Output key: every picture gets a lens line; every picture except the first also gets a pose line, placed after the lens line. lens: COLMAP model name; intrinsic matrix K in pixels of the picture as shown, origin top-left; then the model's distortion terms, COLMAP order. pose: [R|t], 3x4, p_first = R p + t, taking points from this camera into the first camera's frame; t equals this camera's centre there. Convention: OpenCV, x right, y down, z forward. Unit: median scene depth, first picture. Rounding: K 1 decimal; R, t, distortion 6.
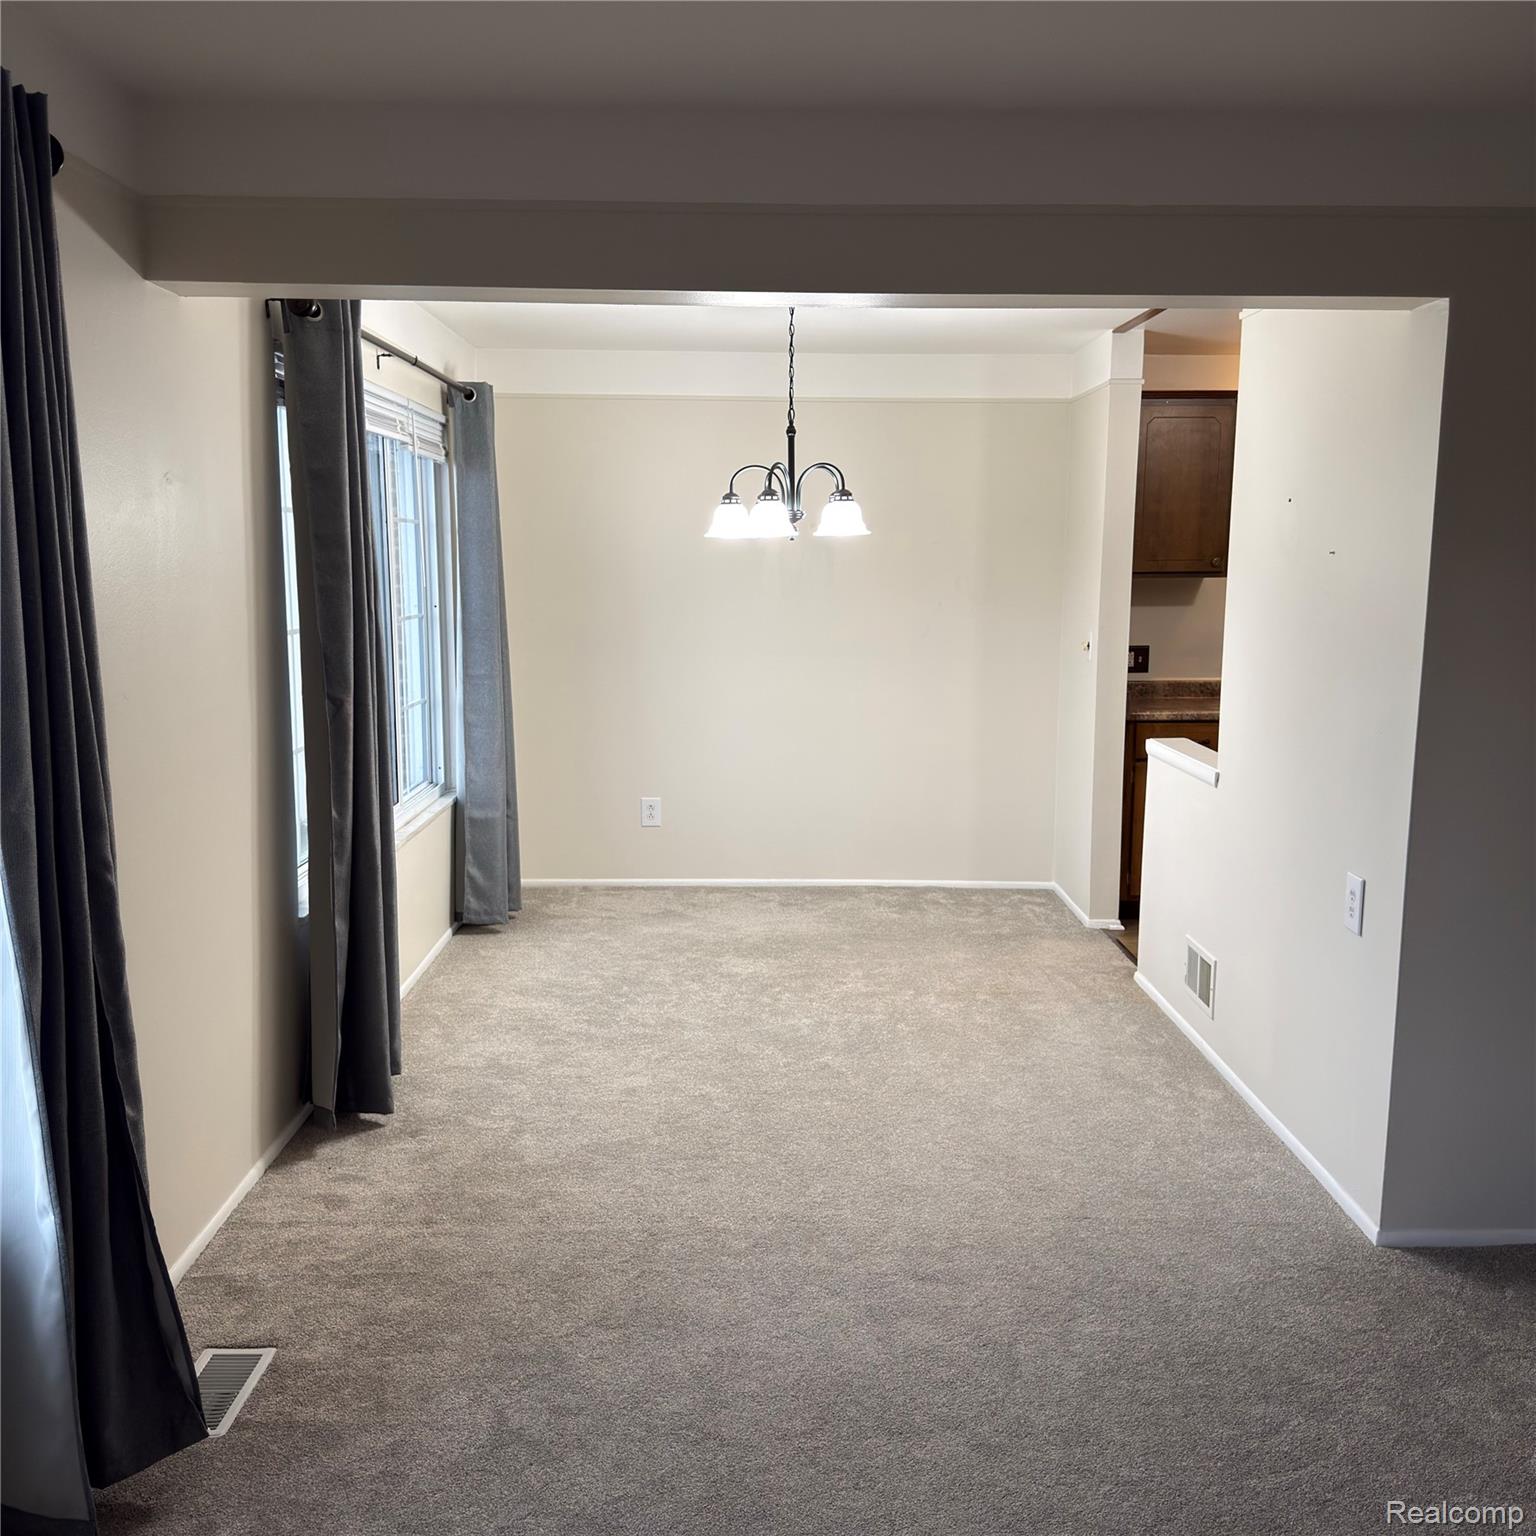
lens RADIAL K [[1441.4, 0, 768.0], [0, 1441.4, 768.0], [0, 0, 1]] dist [0.283728, -0.677625]
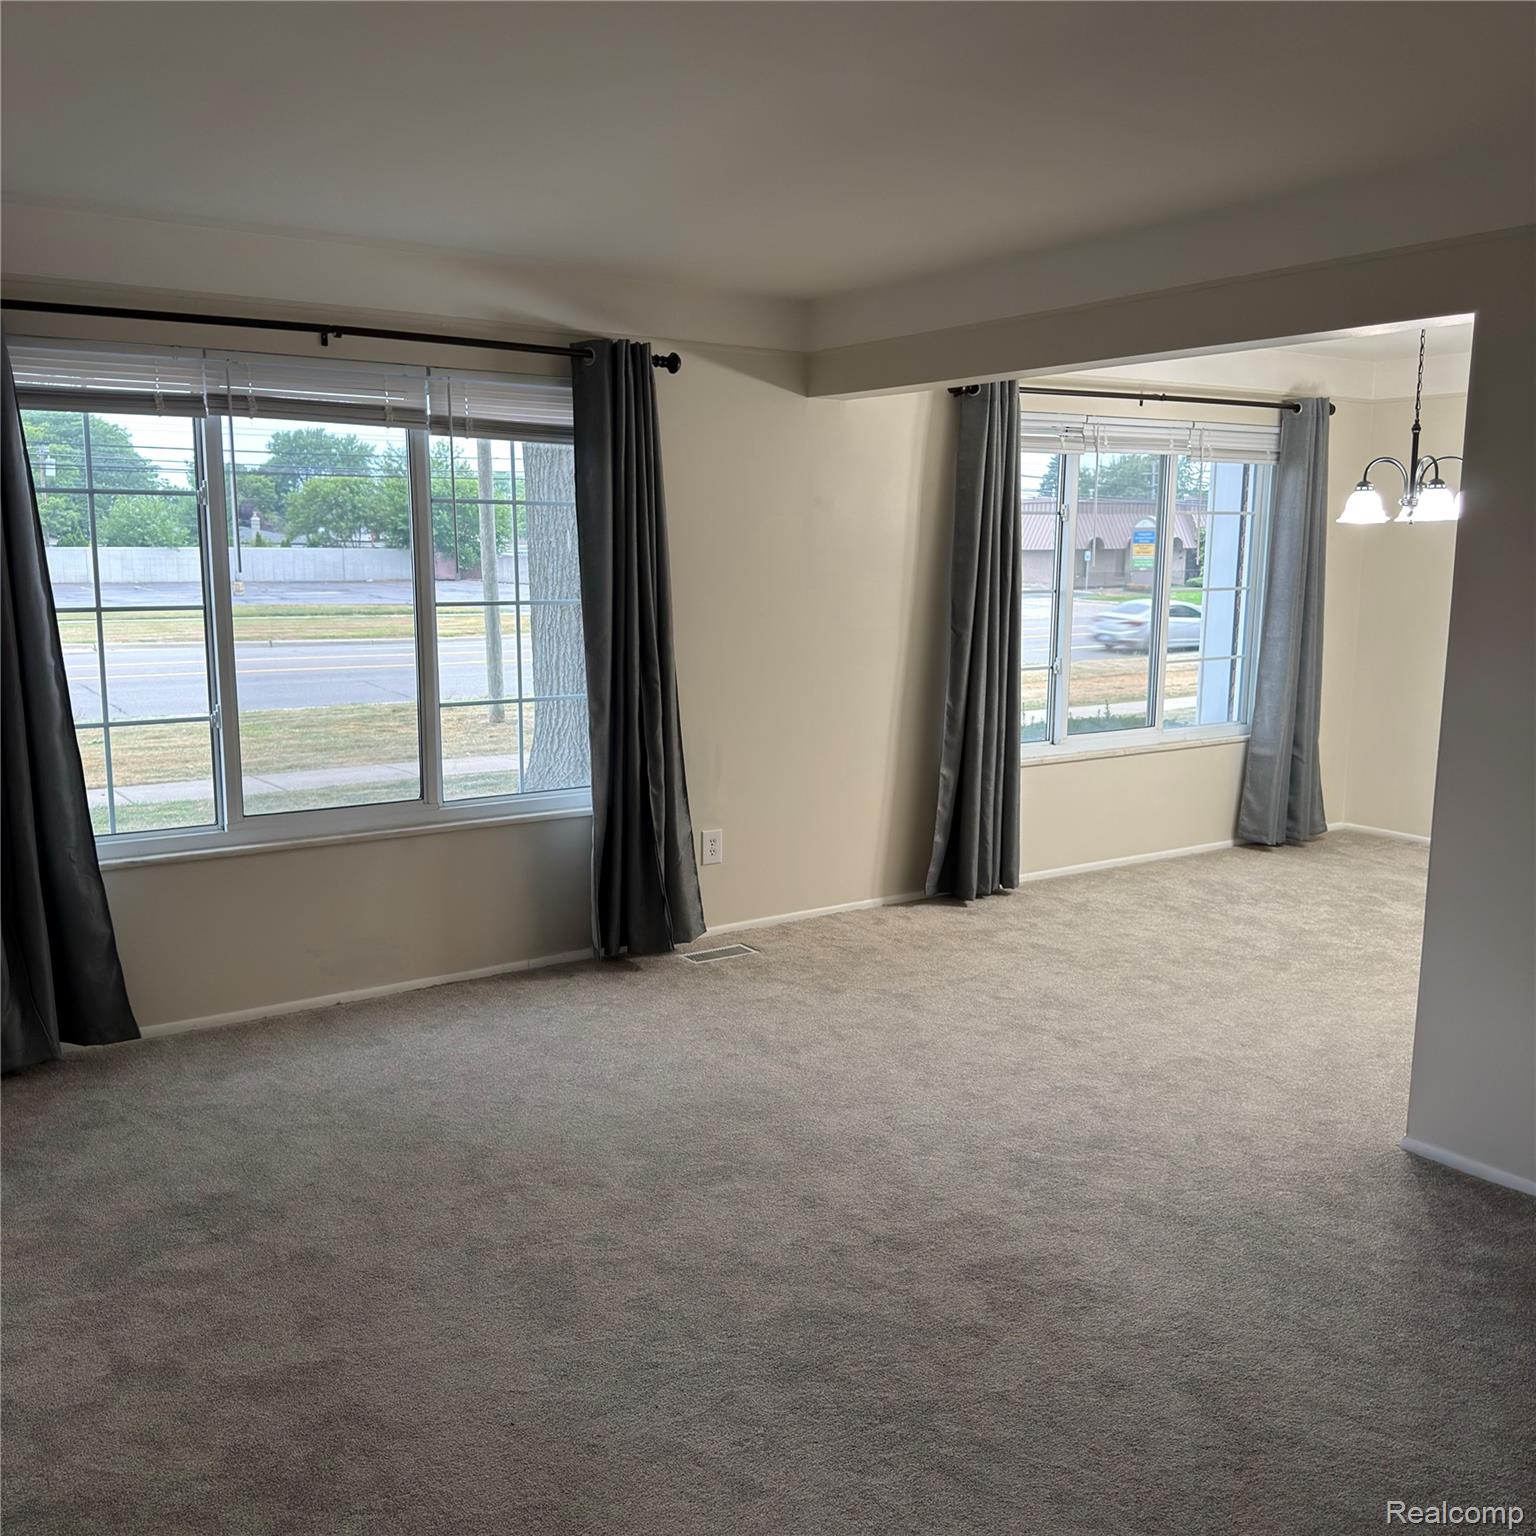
lens RADIAL K [[1436.1, 0, 761.4], [0, 1436.1, 782.0], [0, 0, 1]] dist [0.151522, -0.285862]
pose [[0.550421, 0.137331, -0.823515, 0.869326], [-0.121851, 0.989031, 0.083490, 0.008890], [0.825947, 0.054391, 0.561118, -0.049669]]
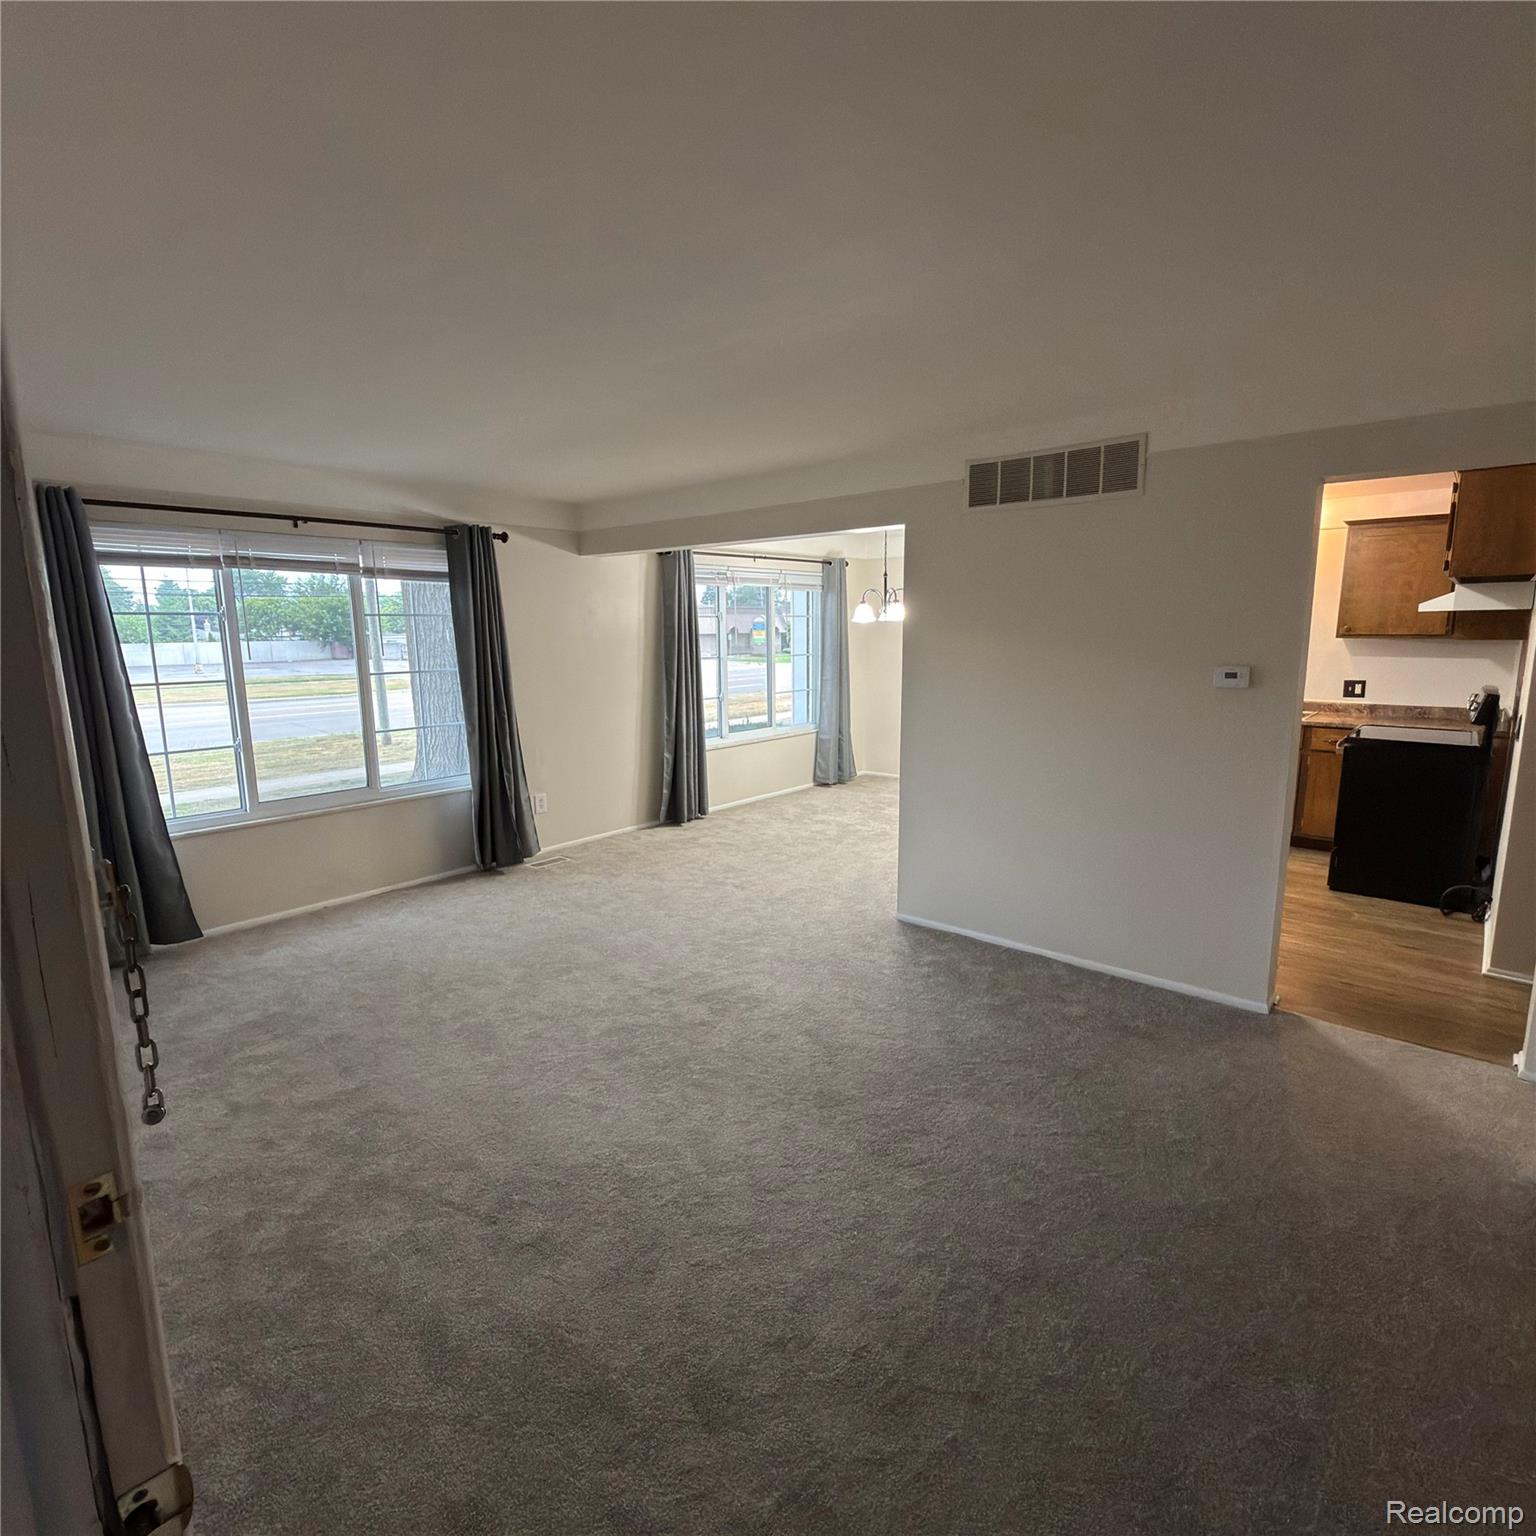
lens RADIAL K [[814.9, 0, 768.0], [0, 814.9, 768.0], [0, 0, 1]] dist [-0.001205, -0.000563]
pose [[0.749678, 0.100624, -0.654109, 0.925456], [-0.081435, 0.994888, 0.059713, 0.014320], [0.656774, 0.008502, 0.754040, -0.117106]]
